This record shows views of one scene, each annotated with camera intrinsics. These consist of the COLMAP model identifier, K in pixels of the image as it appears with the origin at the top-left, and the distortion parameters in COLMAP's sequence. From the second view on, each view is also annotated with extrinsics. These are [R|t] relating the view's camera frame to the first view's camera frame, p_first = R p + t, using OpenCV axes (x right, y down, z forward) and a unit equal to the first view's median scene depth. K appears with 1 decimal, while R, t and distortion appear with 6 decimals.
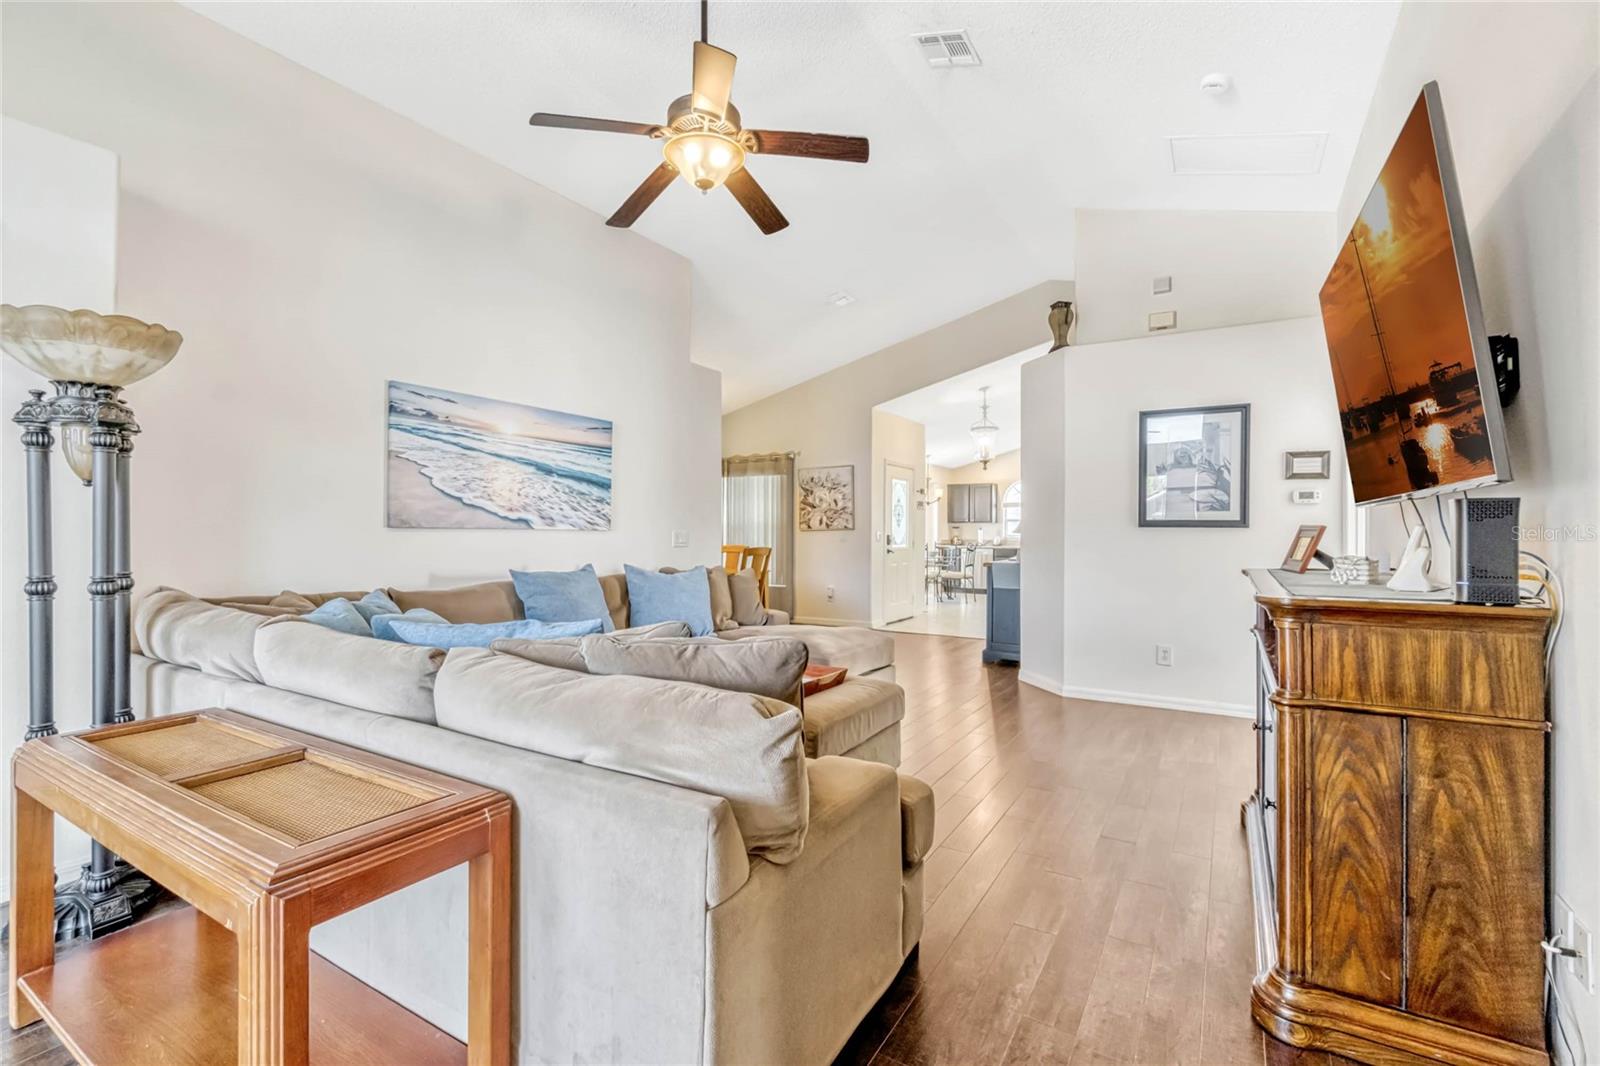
lens RADIAL K [[704.9, 0, 800.0], [0, 704.9, 533.0], [0, 0, 1]] dist [0.002477, 0.000095]
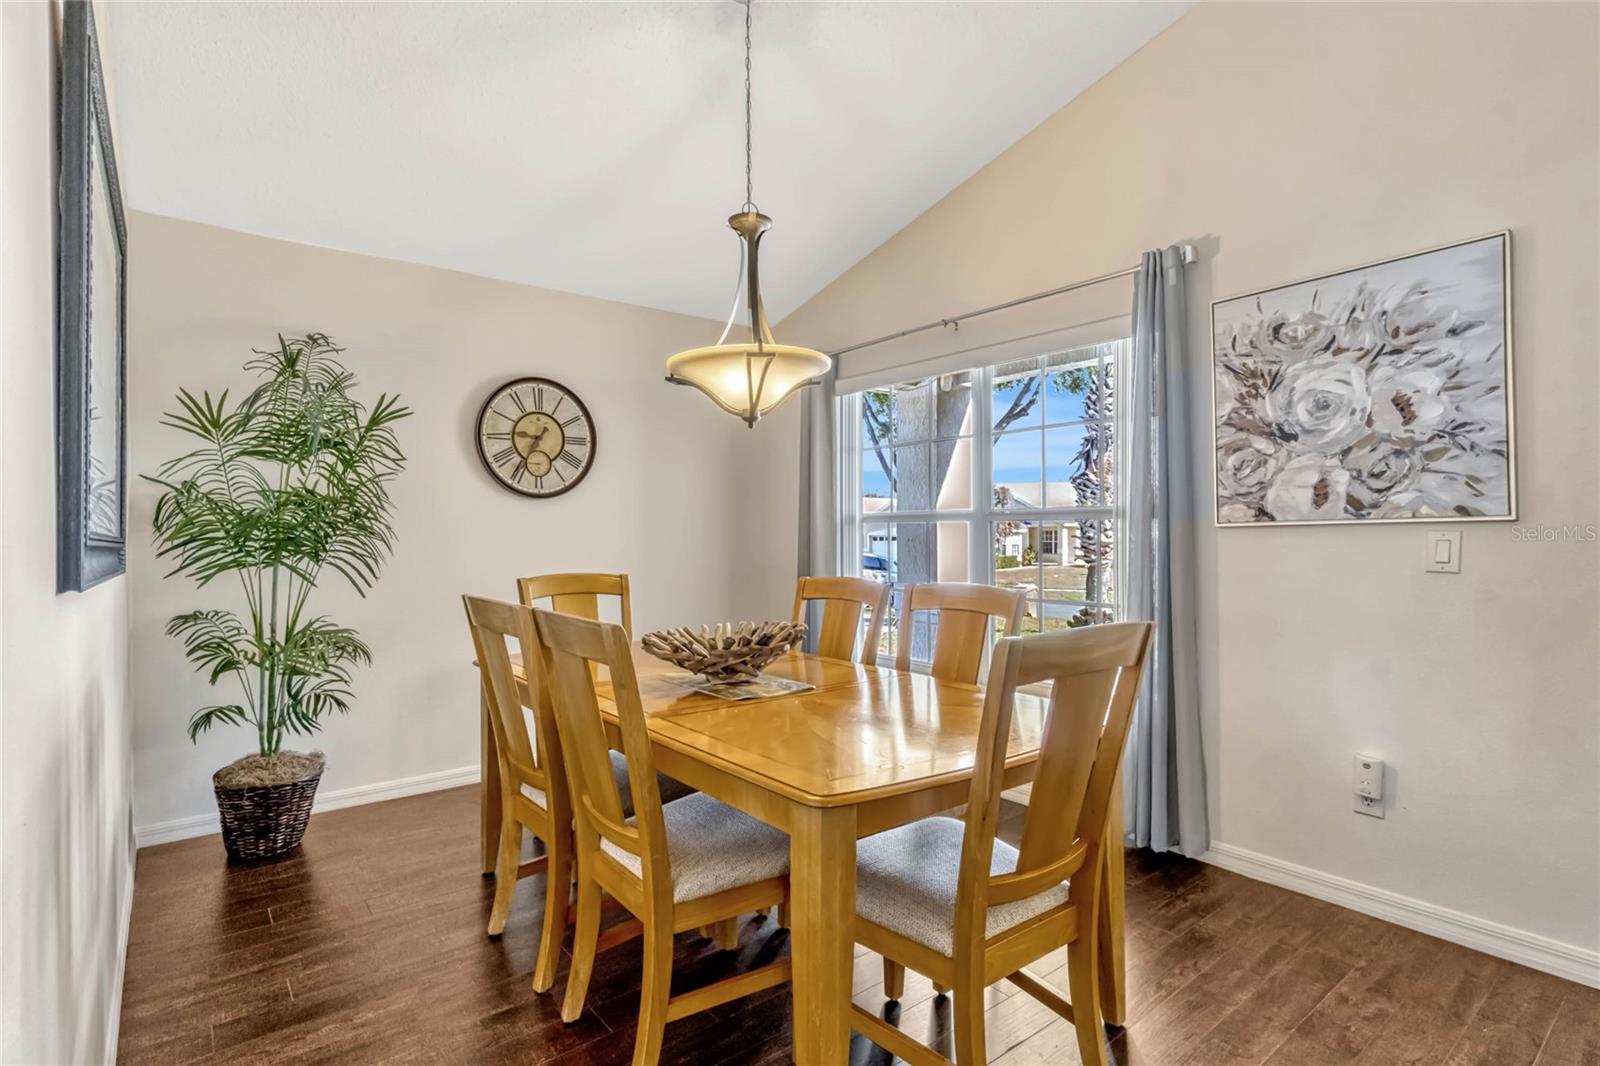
lens RADIAL K [[773.8, 0, 800.0], [0, 773.8, 533.0], [0, 0, 1]] dist [0.002250, 0.000462]
pose [[0.940278, -0.003688, -0.340389, -0.051049], [0.003630, 0.999993, -0.000806, -0.001869], [0.340389, -0.000478, 0.940285, 0.671061]]
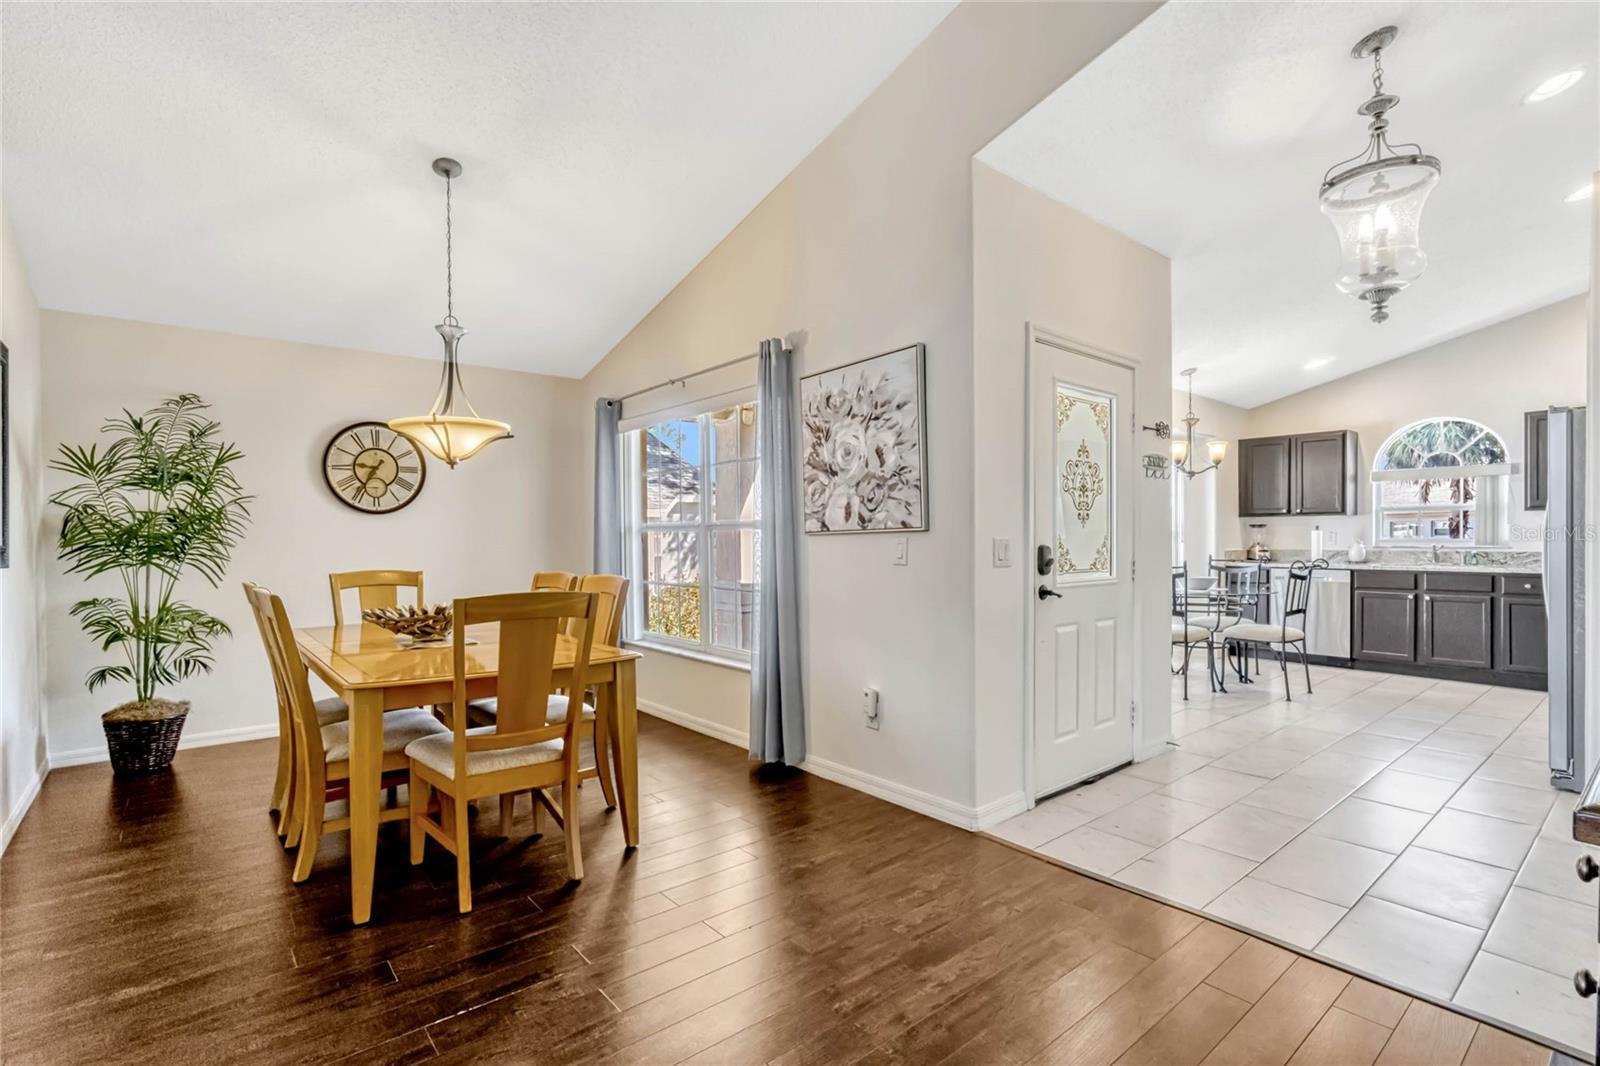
lens RADIAL K [[738.9, 0, 799.3], [0, 738.9, 540.0], [0, 0, 1]] dist [-0.001588, 0.000249]
pose [[0.945138, -0.006640, -0.326604, 0.131490], [0.007563, 0.999970, 0.001556, -0.001630], [0.326584, -0.003941, 0.945160, 0.618539]]
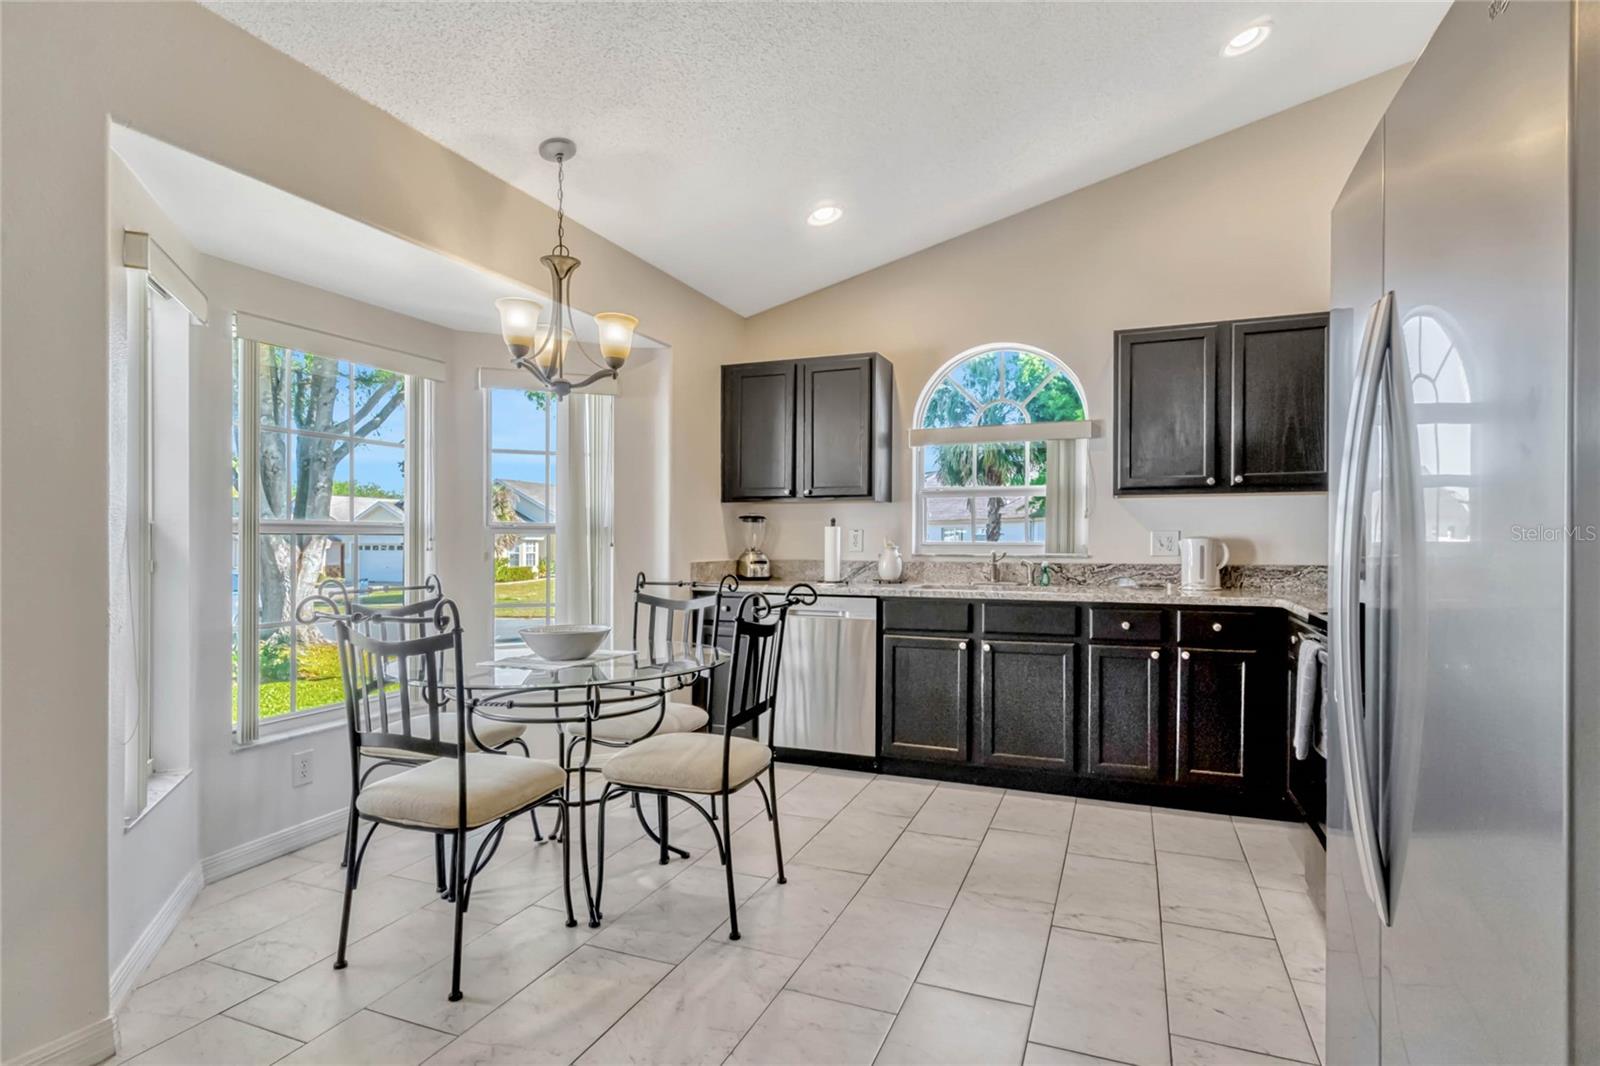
lens RADIAL K [[818.8, 0, 780.8], [0, 818.8, 534.0], [0, 0, 1]] dist [0.002251, 0.000055]
pose [[0.989052, -0.001692, 0.147561, 0.284393], [0.002877, 0.999965, -0.007815, 0.001667], [-0.147543, 0.008154, 0.989022, 1.035591]]
